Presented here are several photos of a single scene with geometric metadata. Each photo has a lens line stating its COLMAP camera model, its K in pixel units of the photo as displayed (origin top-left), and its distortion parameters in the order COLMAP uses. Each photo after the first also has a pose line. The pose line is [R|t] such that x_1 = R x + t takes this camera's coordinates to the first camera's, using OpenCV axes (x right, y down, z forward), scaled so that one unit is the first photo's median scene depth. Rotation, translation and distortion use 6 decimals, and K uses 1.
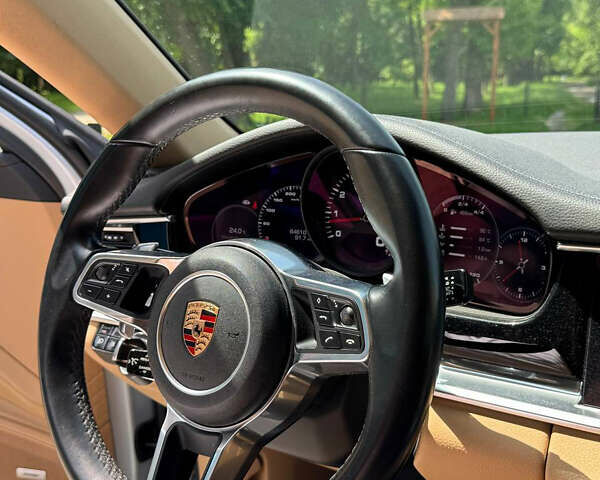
lens RADIAL K [[1448.3, 0, 300.0], [0, 1448.3, 240.0], [0, 0, 1]] dist [0.888152, -0.071404]
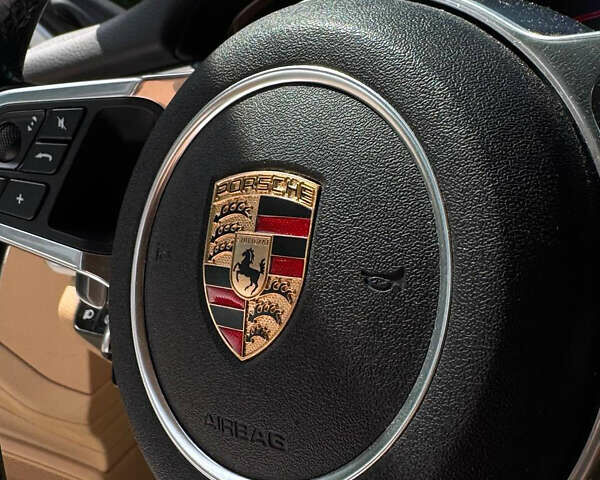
lens RADIAL K [[1827.1, 0, 300.0], [0, 1827.1, 240.0], [0, 0, 1]] dist [0.070909, 1.529181]
pose [[0.996977, -0.054861, -0.055015, -0.040308], [0.056674, 0.997881, 0.031958, 0.045188], [0.053145, -0.034980, 0.997974, 0.643509]]
